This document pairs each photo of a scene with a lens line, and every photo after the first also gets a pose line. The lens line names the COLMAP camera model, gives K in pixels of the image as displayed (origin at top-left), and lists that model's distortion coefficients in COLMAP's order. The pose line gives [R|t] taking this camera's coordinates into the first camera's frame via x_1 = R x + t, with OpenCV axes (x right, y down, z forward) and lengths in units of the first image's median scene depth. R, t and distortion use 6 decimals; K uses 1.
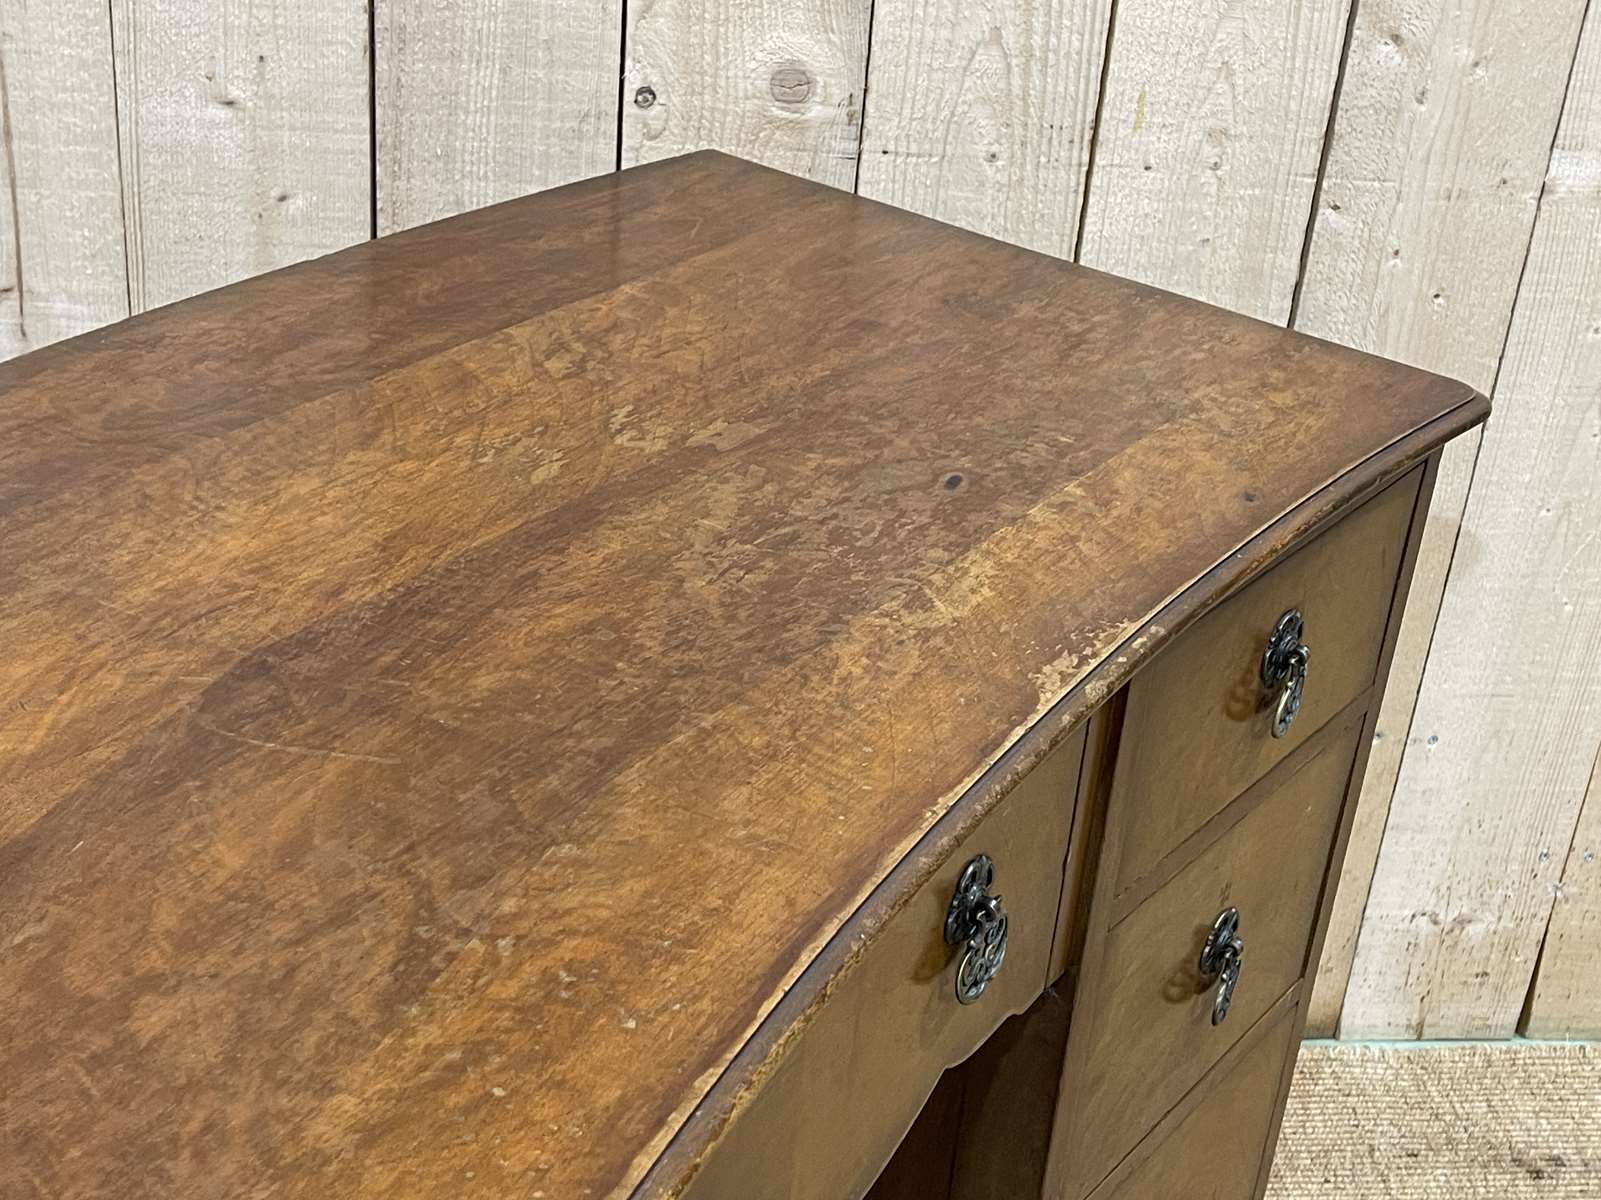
lens RADIAL K [[2227.3, 0, 818.8], [0, 2227.3, 610.1], [0, 0, 1]] dist [0.039275, 0.000000]
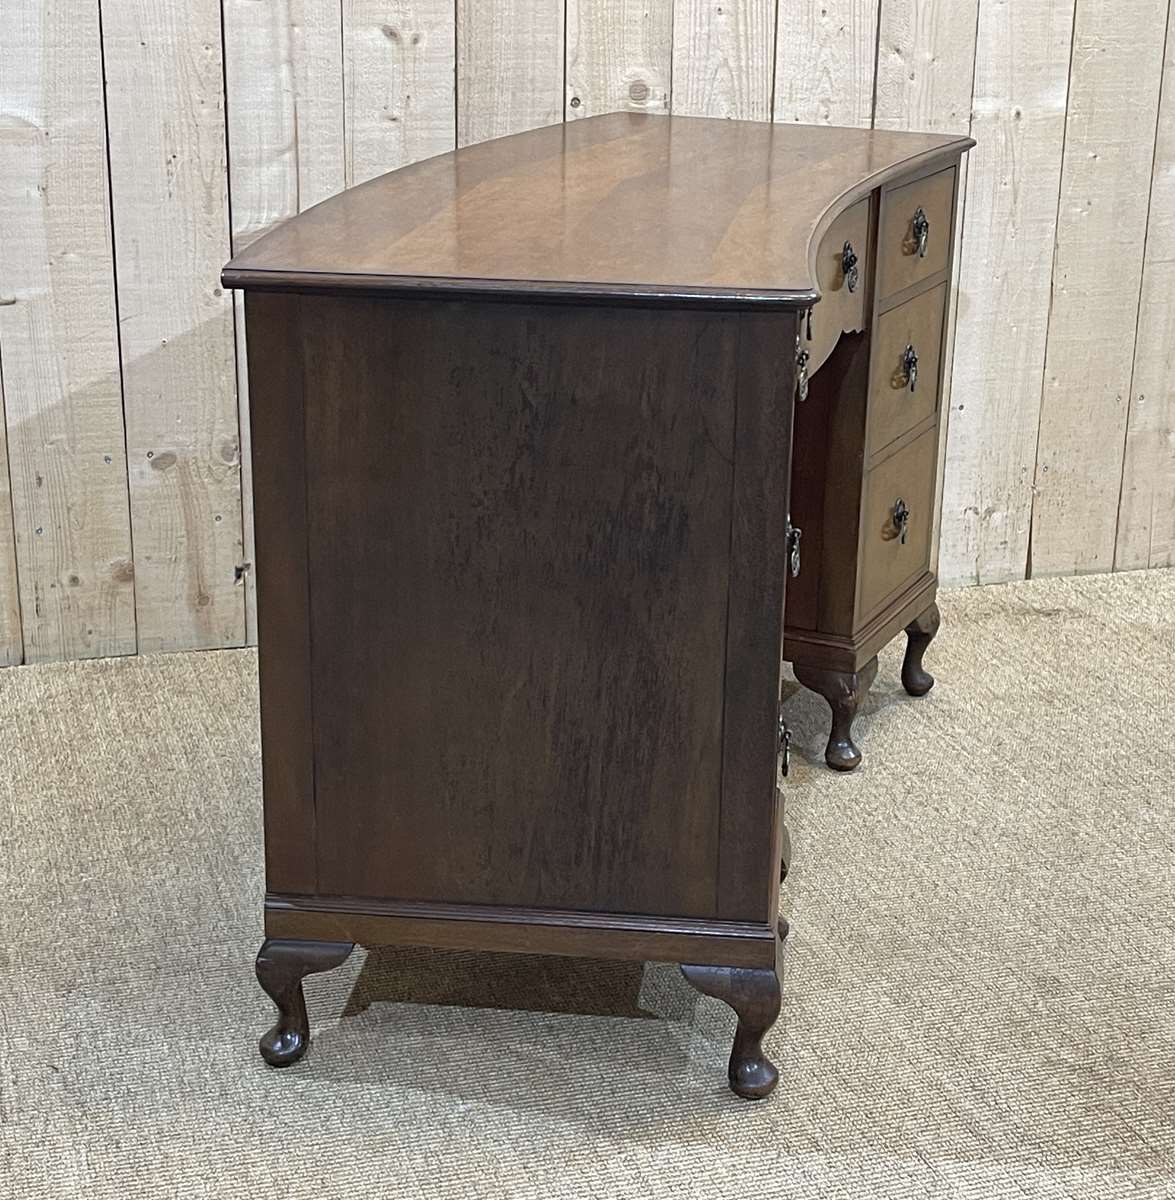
lens RADIAL K [[2222.1, 0, 590.1], [0, 2222.1, 619.3], [0, 0, 1]] dist [0.058602, 0.000000]
pose [[0.979169, -0.126812, 0.158577, -0.470584], [0.148725, 0.979629, -0.134938, 0.559327], [-0.138235, 0.155712, 0.978082, -1.051615]]
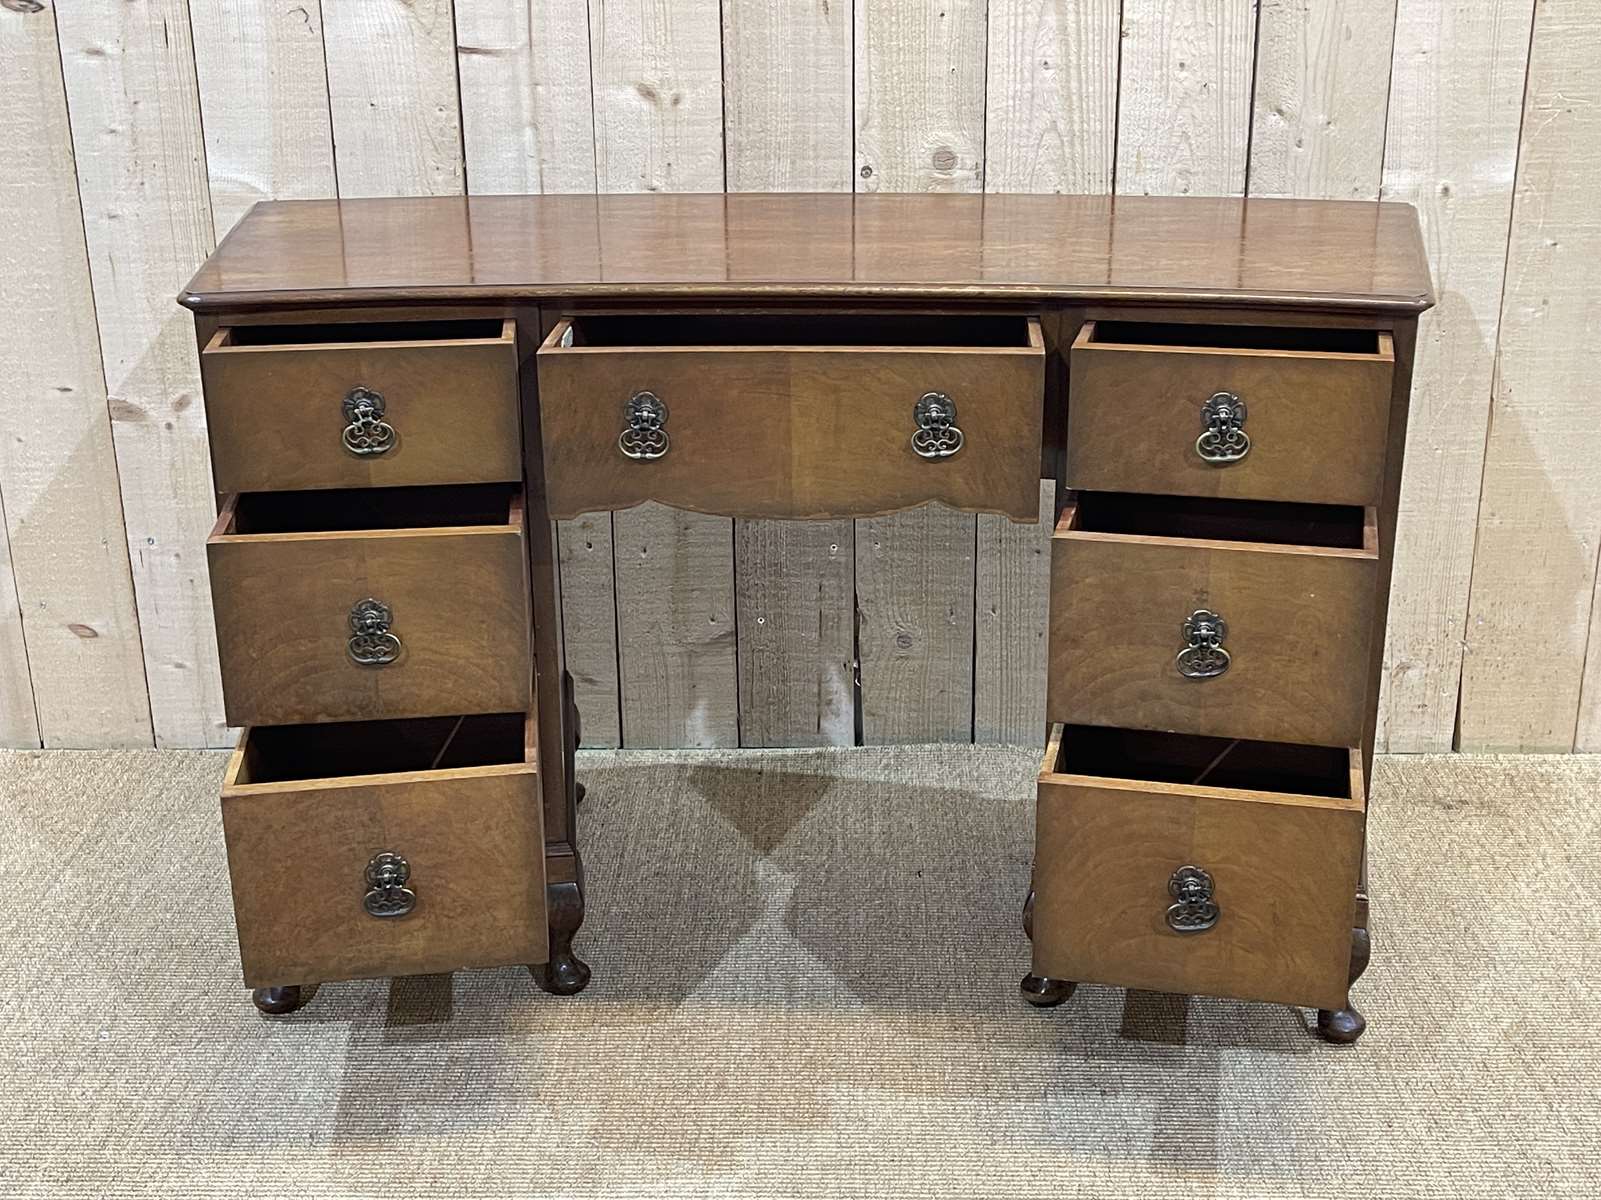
lens RADIAL K [[2033.1, 0, 790.0], [0, 2033.1, 607.1], [0, 0, 1]] dist [0.037140, 0.000000]
pose [[0.985053, -0.041166, -0.167262, 0.129957], [0.017928, 0.990251, -0.138134, 0.367770], [0.171318, 0.133070, 0.976188, -0.635103]]
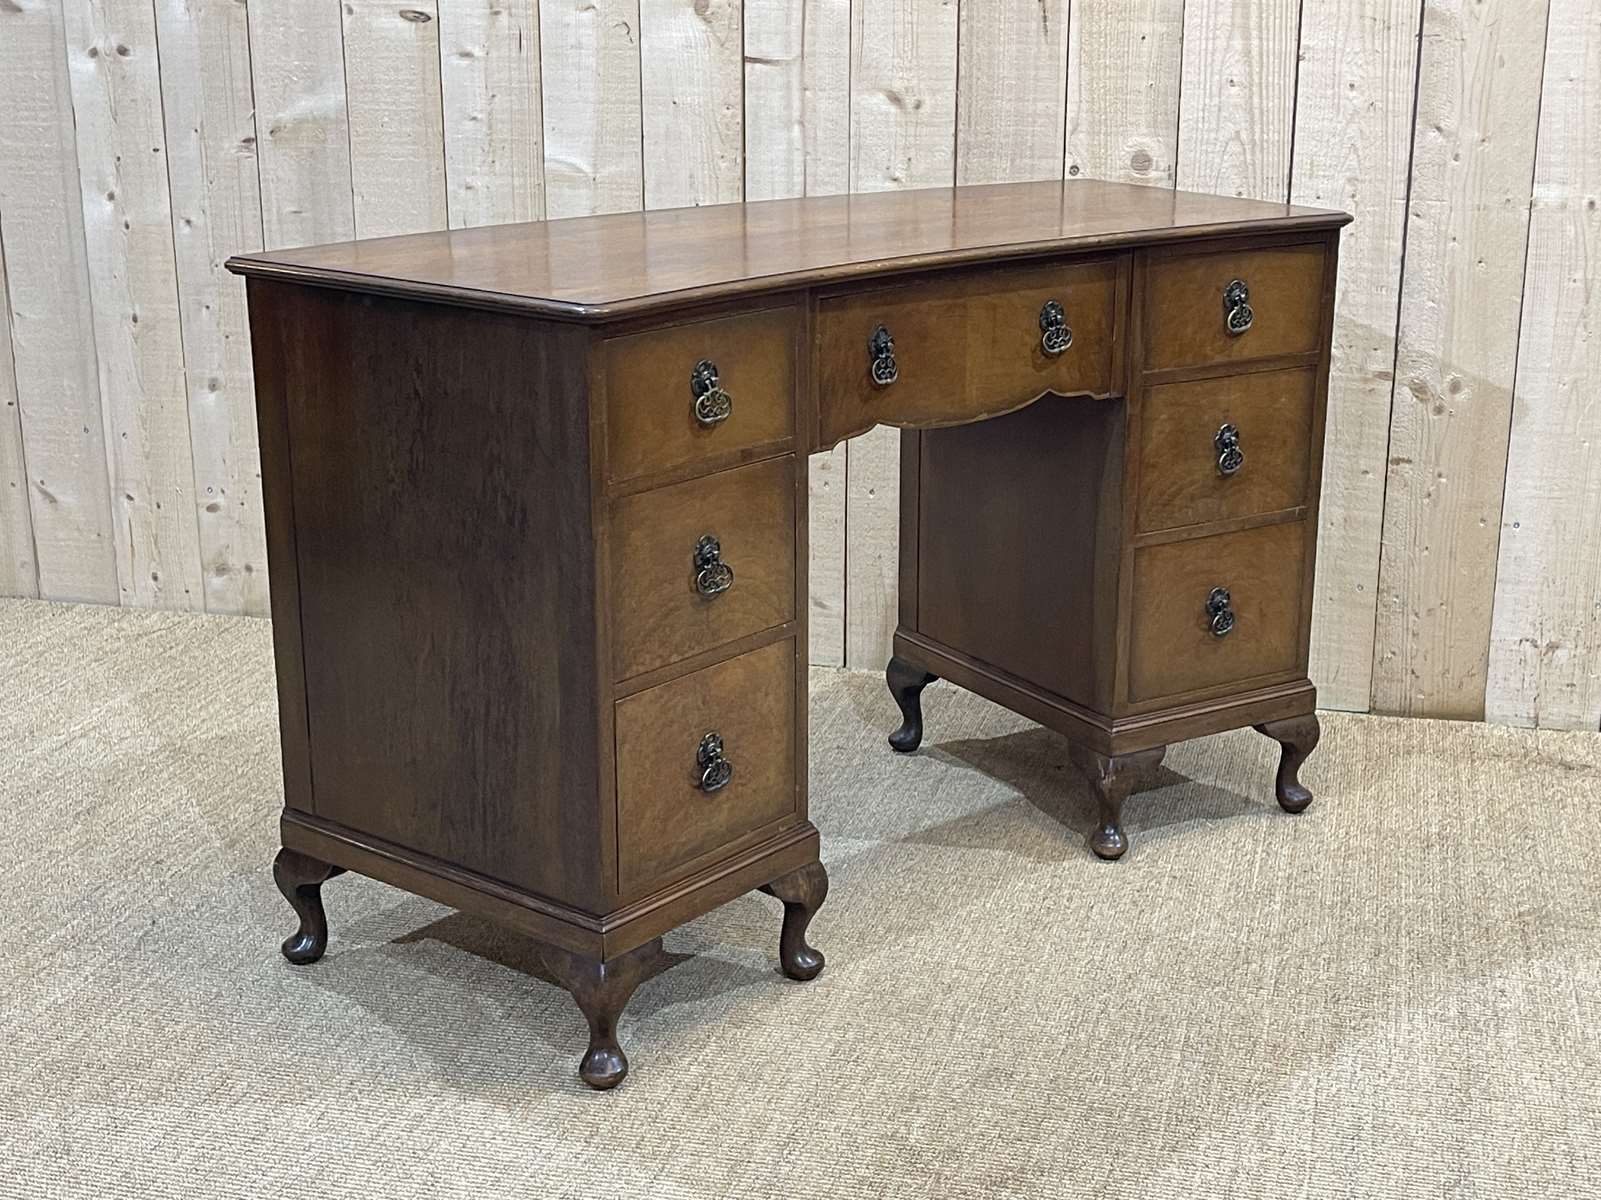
lens RADIAL K [[2227.3, 0, 814.1], [0, 2227.3, 614.9], [0, 0, 1]] dist [0.039275, 0.000000]
pose [[0.927328, 0.022872, -0.373549, 0.512457], [-0.104355, 0.974346, -0.199401, 0.658499], [0.359405, 0.223892, 0.905925, -0.980756]]
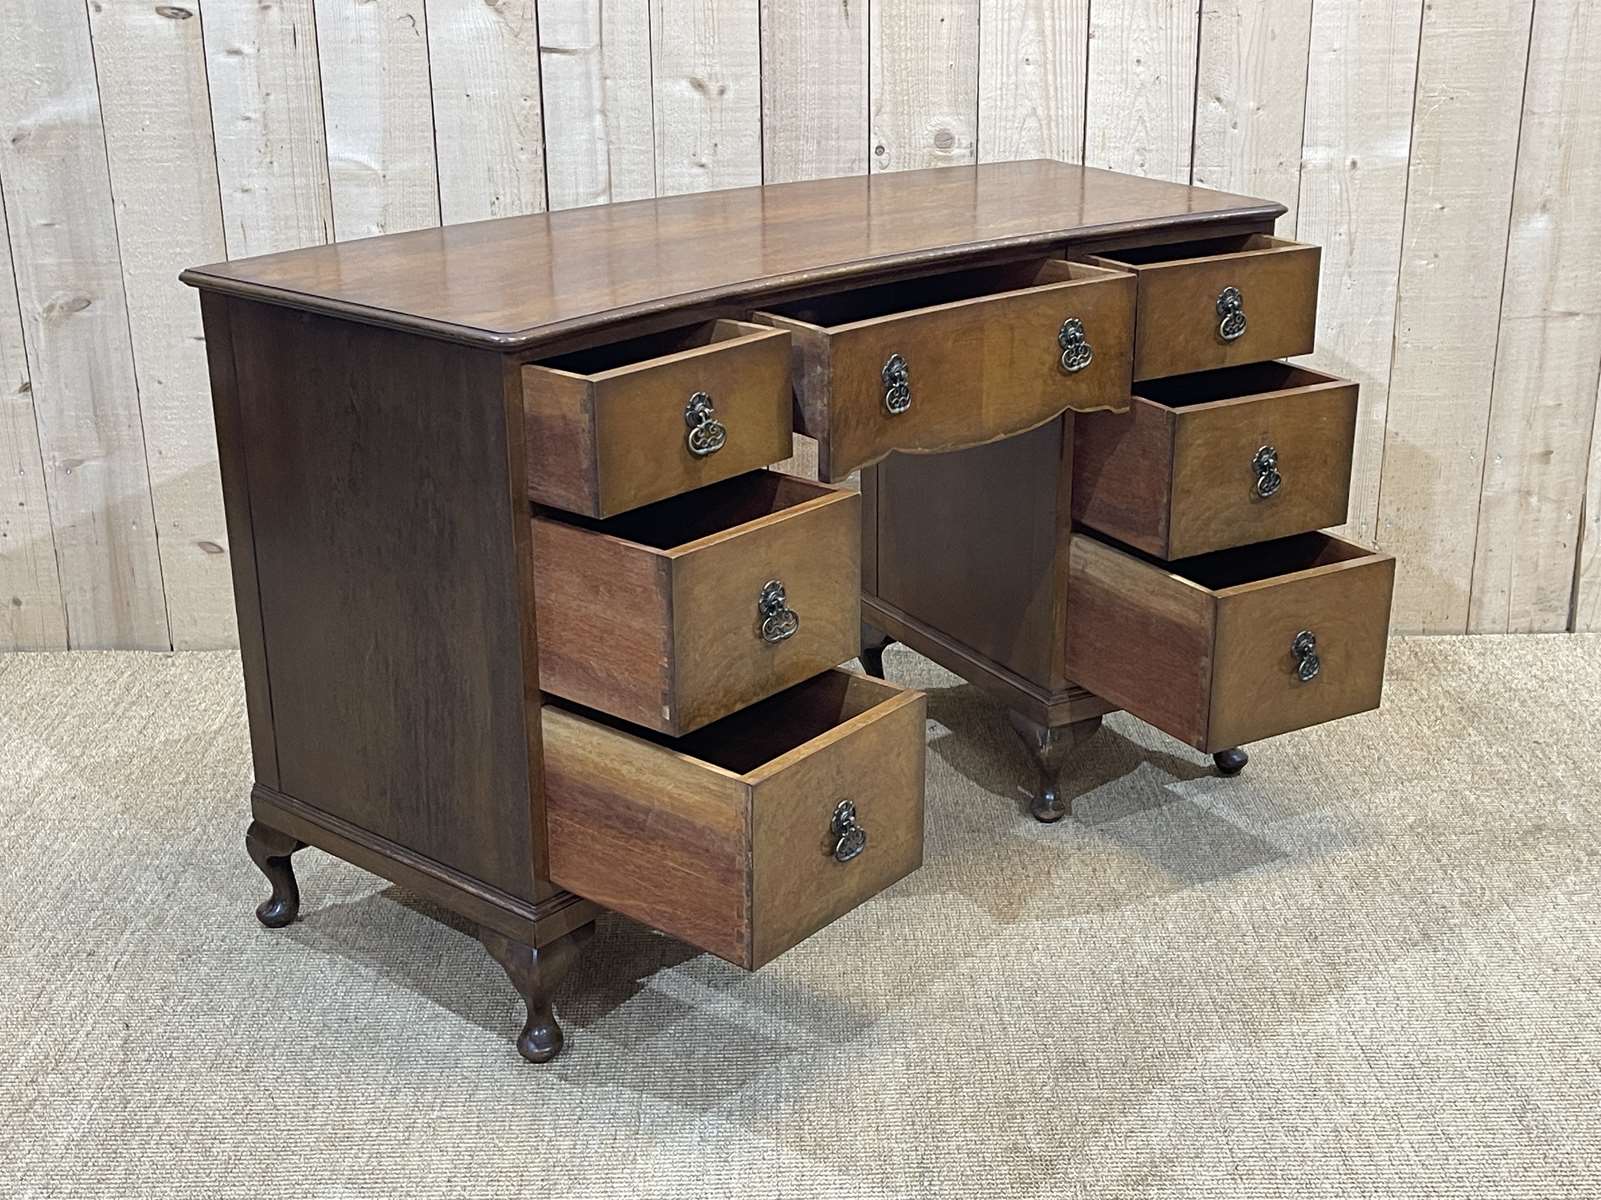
lens RADIAL K [[2033.1, 0, 798.3], [0, 2033.1, 602.6], [0, 0, 1]] dist [0.037140, 0.000000]
pose [[0.990553, -0.055371, -0.125457, 0.074152], [0.036539, 0.988354, -0.147721, 0.524662], [0.132175, 0.141741, 0.981040, -0.971941]]
